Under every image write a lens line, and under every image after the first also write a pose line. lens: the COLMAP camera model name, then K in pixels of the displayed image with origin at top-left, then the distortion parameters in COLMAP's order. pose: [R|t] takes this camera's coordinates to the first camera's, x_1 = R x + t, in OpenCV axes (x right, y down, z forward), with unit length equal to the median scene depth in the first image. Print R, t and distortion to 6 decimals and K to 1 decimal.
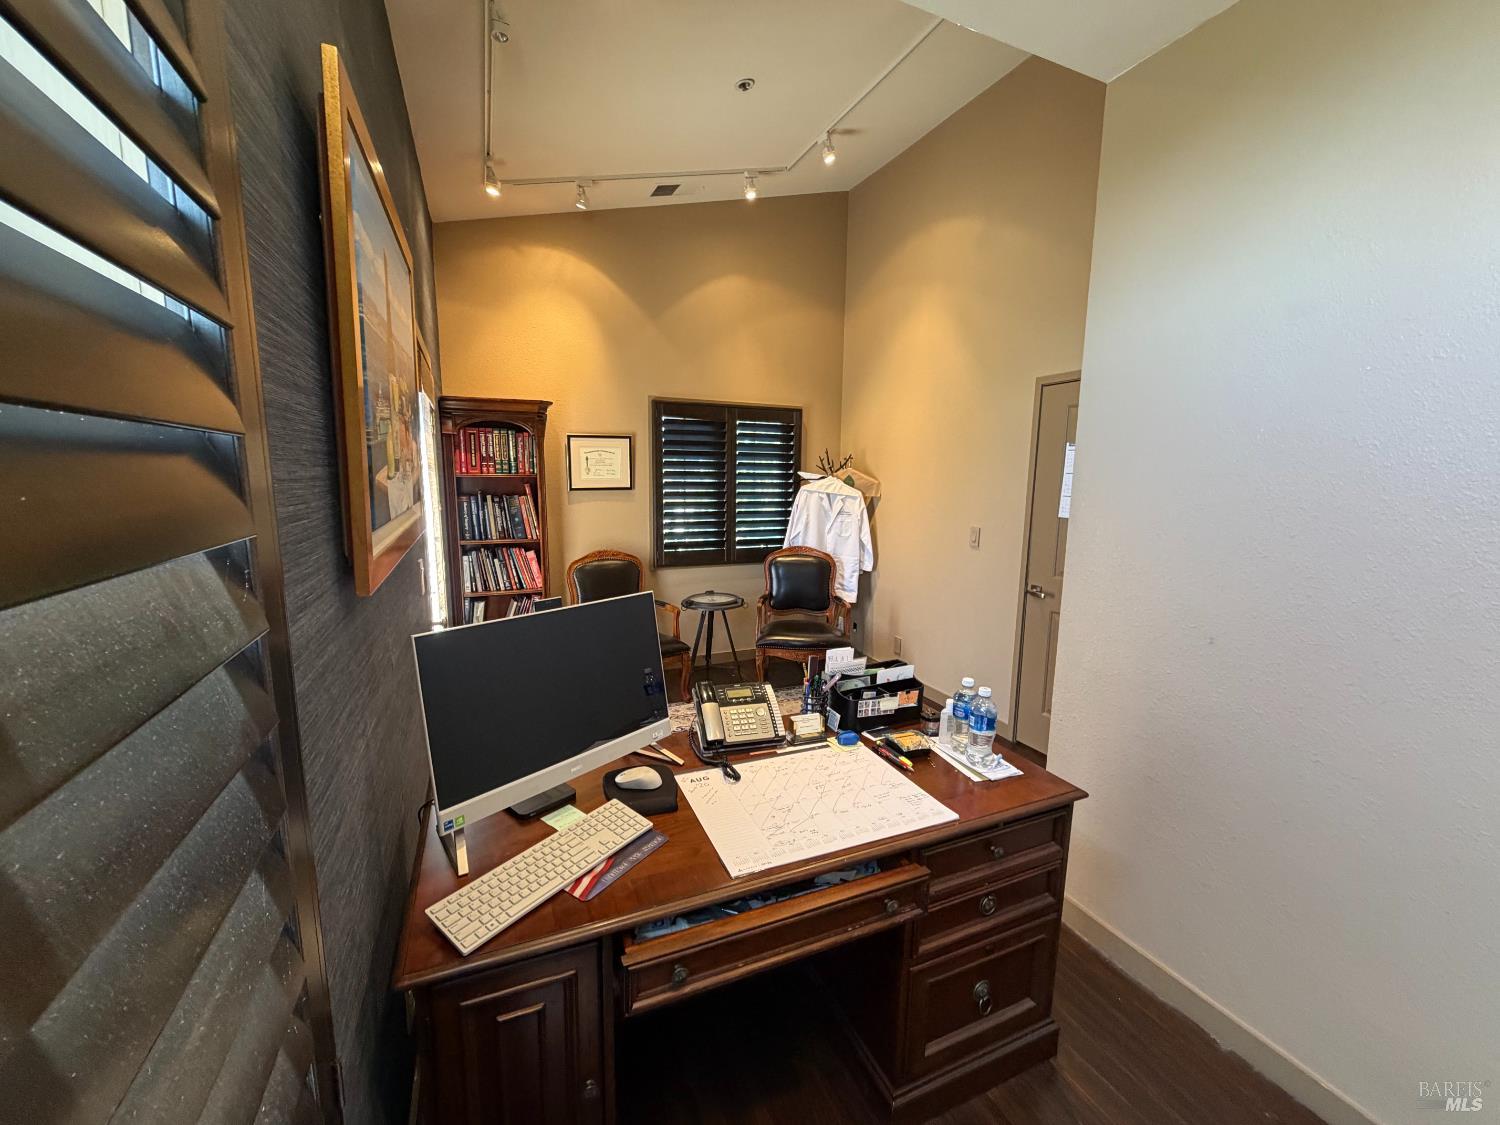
lens RADIAL K [[597.7, 0, 747.4], [0, 597.7, 563.3], [0, 0, 1]] dist [0.000180, -0.000003]
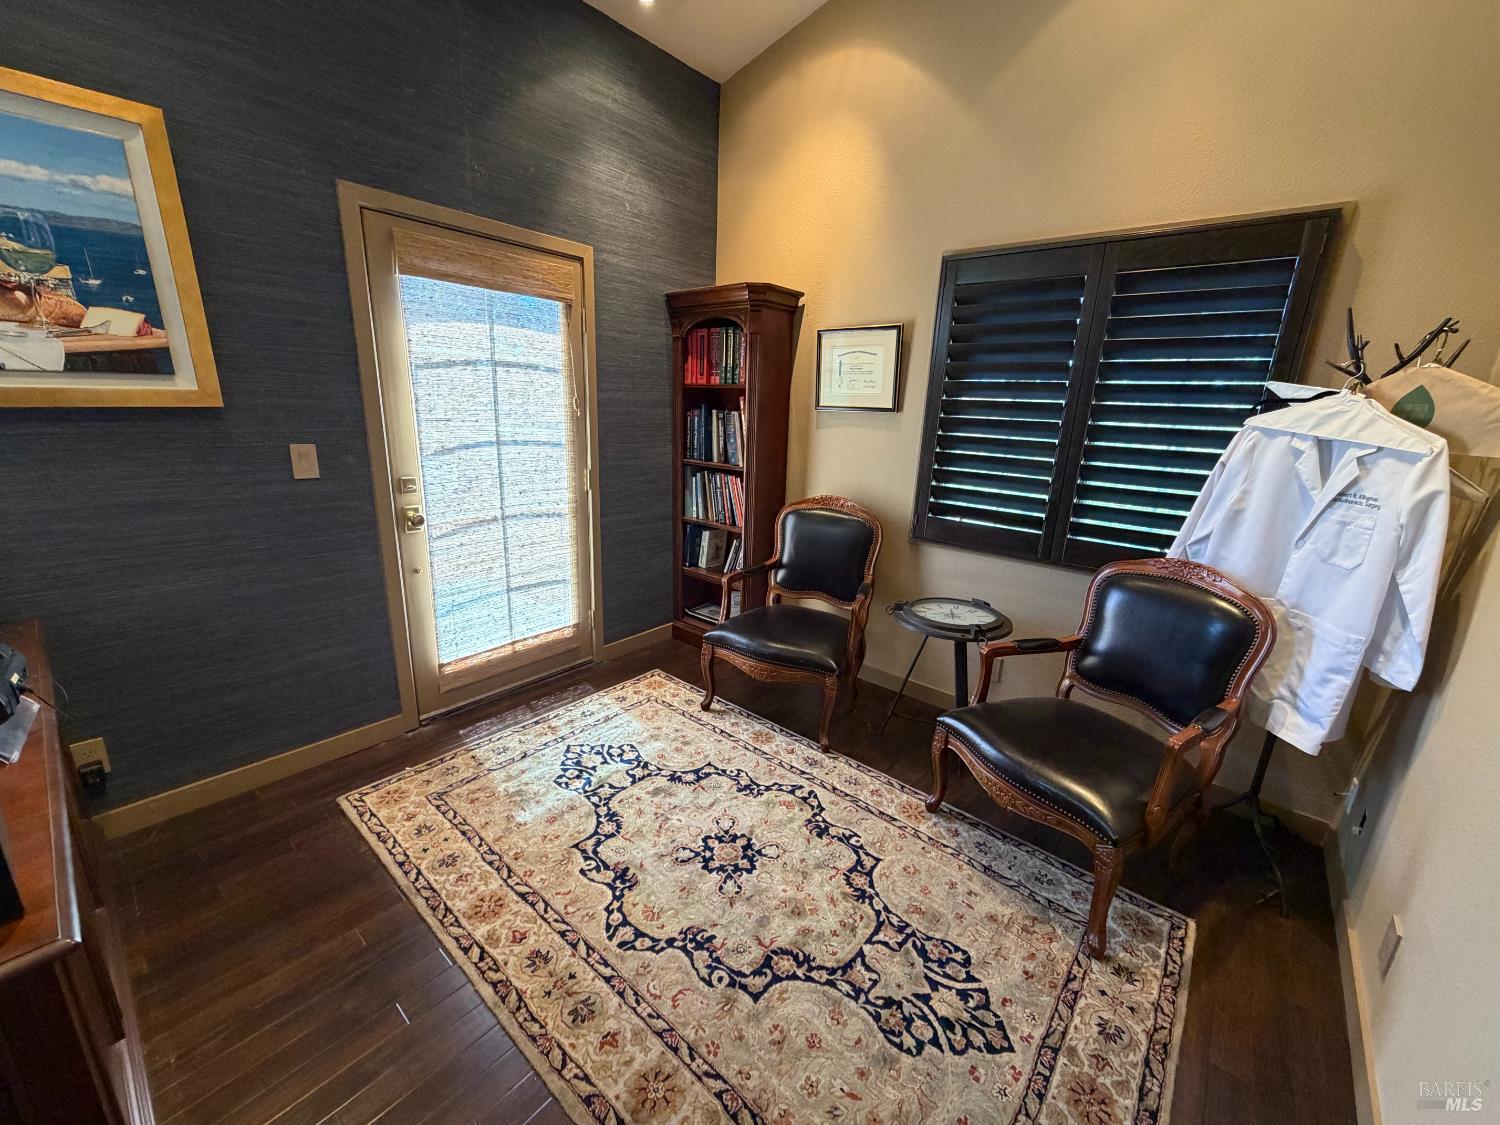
lens RADIAL K [[597.7, 0, 747.4], [0, 597.7, 563.3], [0, 0, 1]] dist [0.000180, -0.000003]
pose [[0.440847, 0.239410, -0.865065, 0.347038], [-0.165266, 0.968945, 0.183938, -0.059338], [0.882237, 0.061877, 0.466722, 0.588900]]
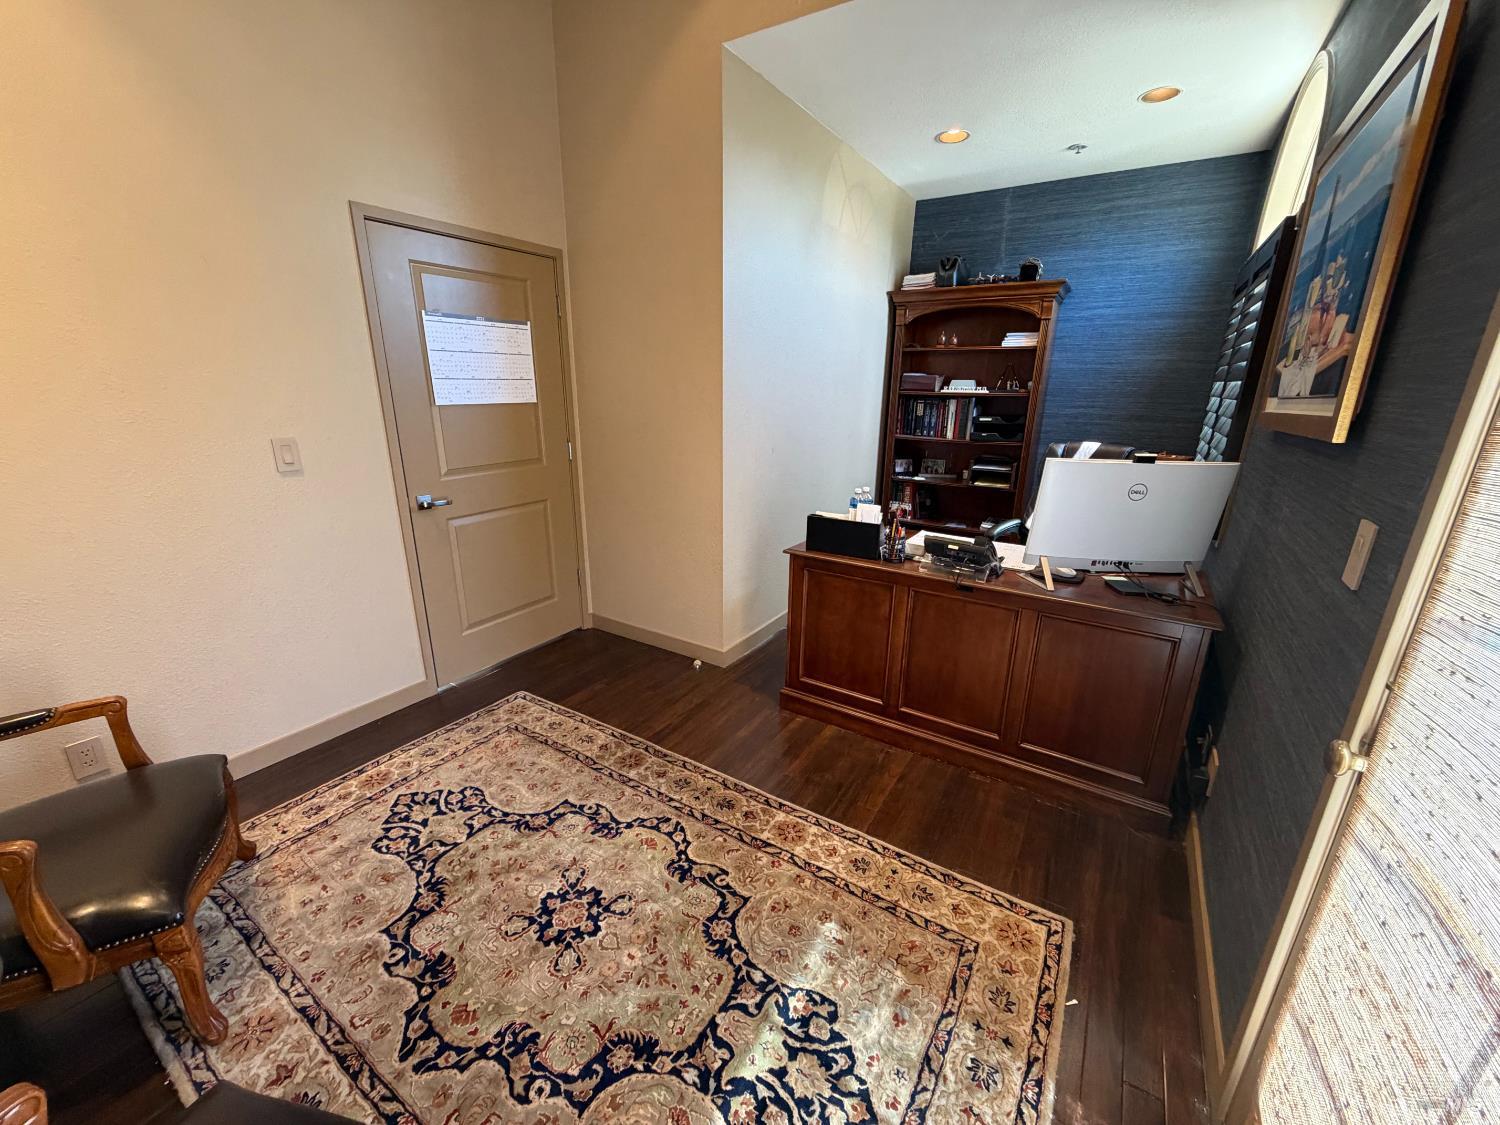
lens RADIAL K [[597.7, 0, 747.4], [0, 597.7, 563.3], [0, 0, 1]] dist [0.000180, -0.000003]
pose [[-0.559388, -0.262038, 0.786398, -0.321733], [0.100018, 0.920448, 0.377851, -0.108985], [-0.822850, 0.290019, -0.488679, 0.834191]]
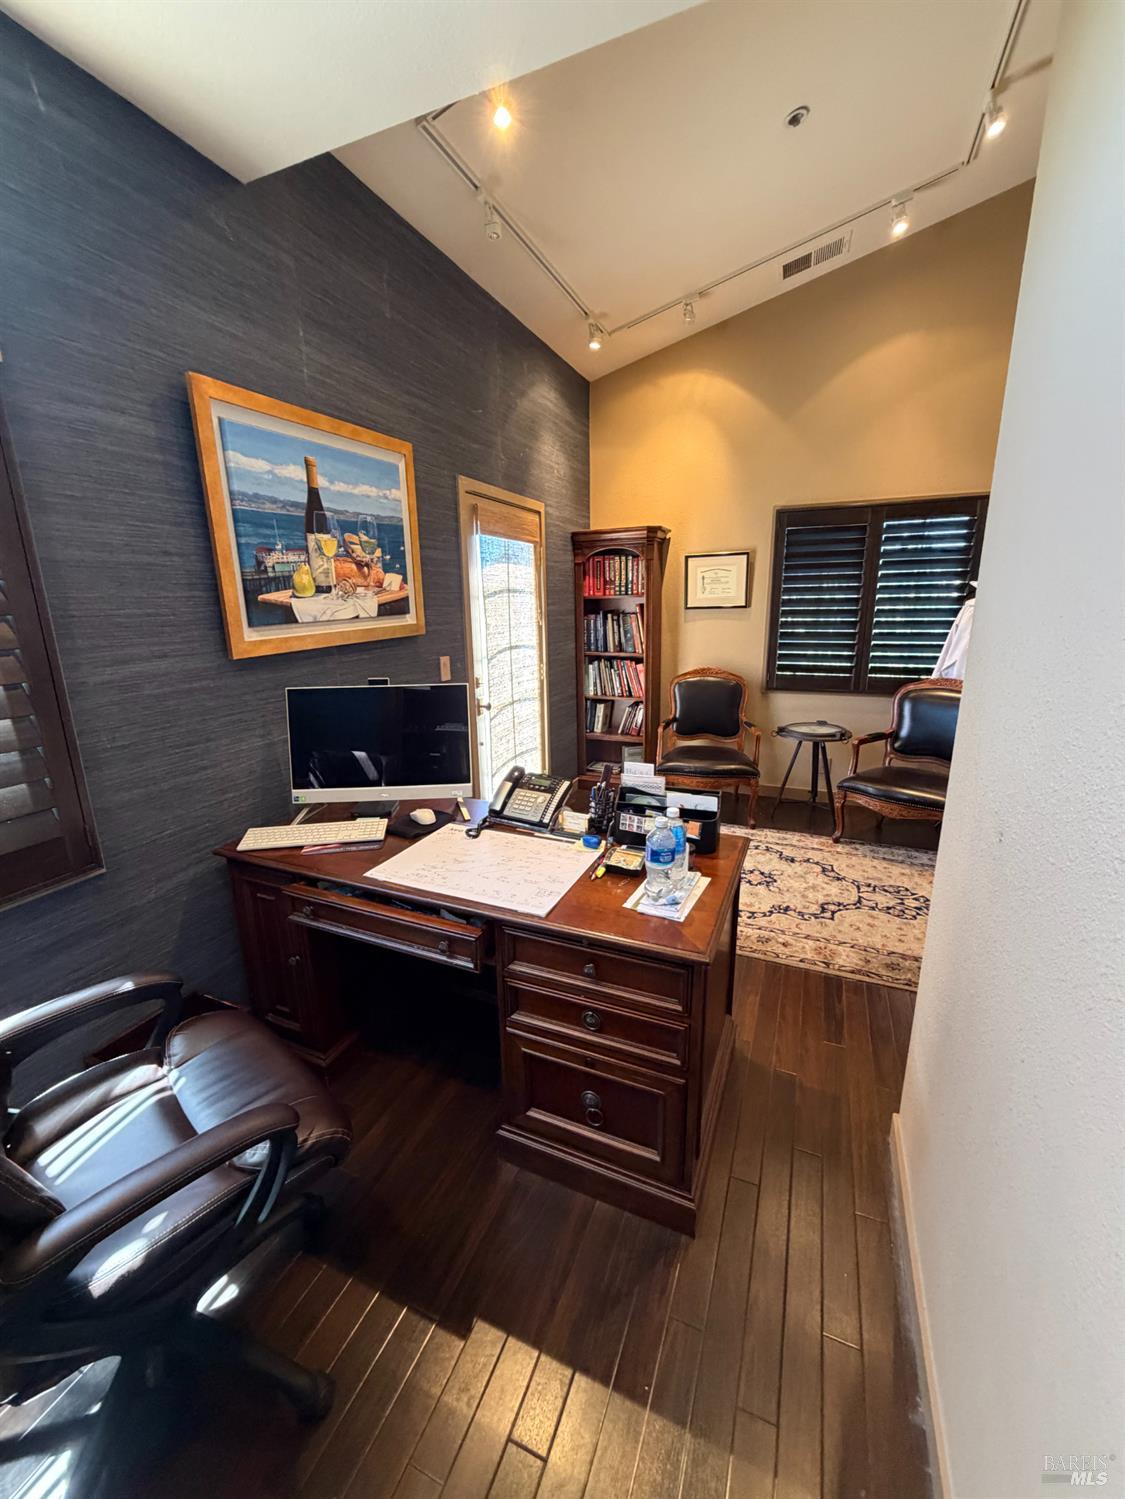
lens RADIAL K [[597.4, 0, 561.5], [0, 597.4, 745.8], [0, 0, 1]] dist [0.000180, -0.000003]
pose [[0.682020, 0.151687, -0.715430, 0.348793], [-0.082776, 0.987978, 0.130564, -0.002190], [0.726634, -0.029826, 0.686377, 0.101496]]
